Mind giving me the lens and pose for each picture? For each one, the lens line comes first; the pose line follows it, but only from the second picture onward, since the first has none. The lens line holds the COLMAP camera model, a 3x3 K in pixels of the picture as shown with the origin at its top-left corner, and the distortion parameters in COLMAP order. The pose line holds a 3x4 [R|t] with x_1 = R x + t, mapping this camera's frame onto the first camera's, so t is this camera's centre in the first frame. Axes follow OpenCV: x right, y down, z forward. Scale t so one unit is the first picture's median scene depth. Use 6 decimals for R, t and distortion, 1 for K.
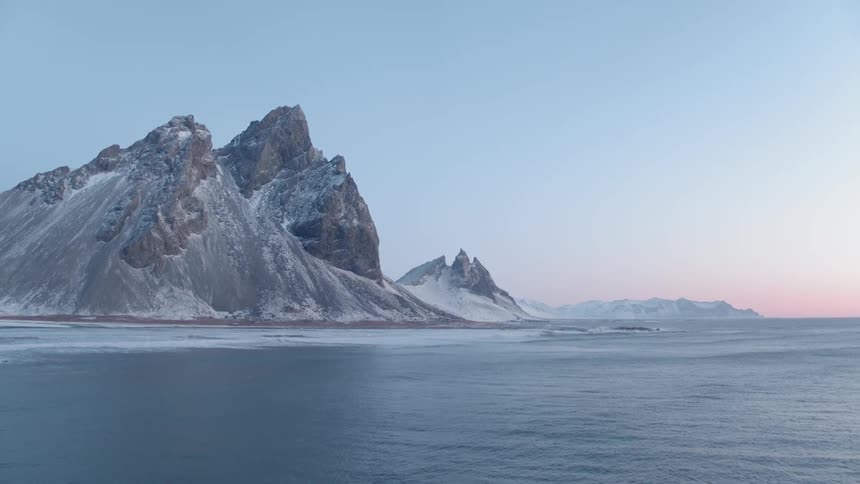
lens RADIAL K [[729.4, 0, 430.0], [0, 729.4, 242.0], [0, 0, 1]] dist [-0.230748, 0.117521]
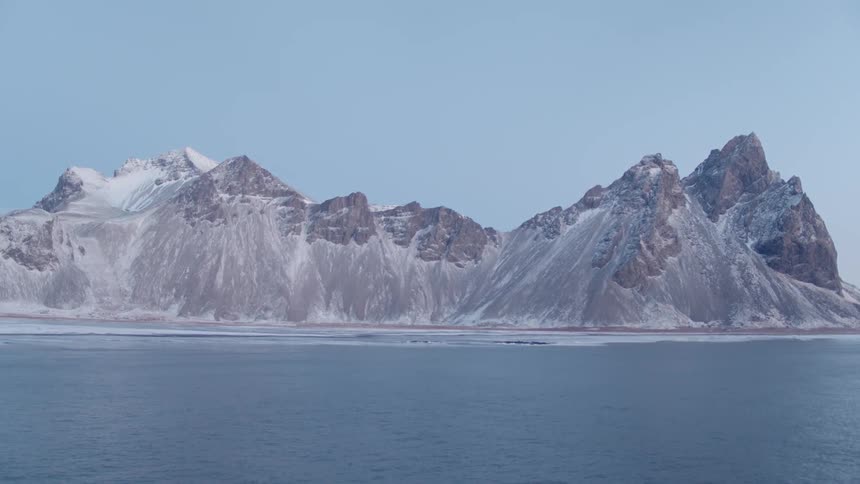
lens RADIAL K [[729.4, 0, 430.0], [0, 729.4, 242.0], [0, 0, 1]] dist [-0.230748, 0.117521]
pose [[0.806265, -0.058670, -0.588638, 0.040406], [0.047275, 0.998277, -0.034746, -0.013542], [0.589662, 0.000187, 0.807650, -0.180213]]
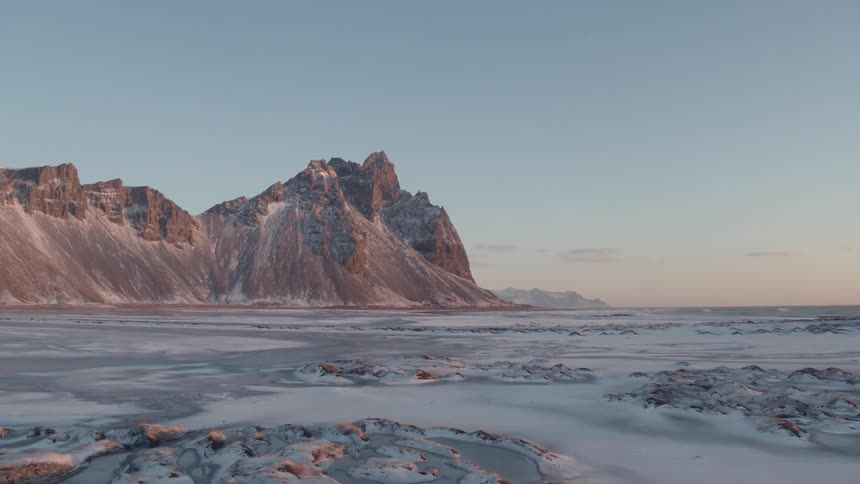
lens RADIAL K [[729.4, 0, 430.0], [0, 729.4, 242.0], [0, 0, 1]] dist [-0.230748, 0.117521]
pose [[0.977902, 0.012927, 0.208662, -0.482266], [-0.016201, 0.999771, 0.013988, -0.047924], [-0.208433, -0.017060, 0.977888, -0.477238]]
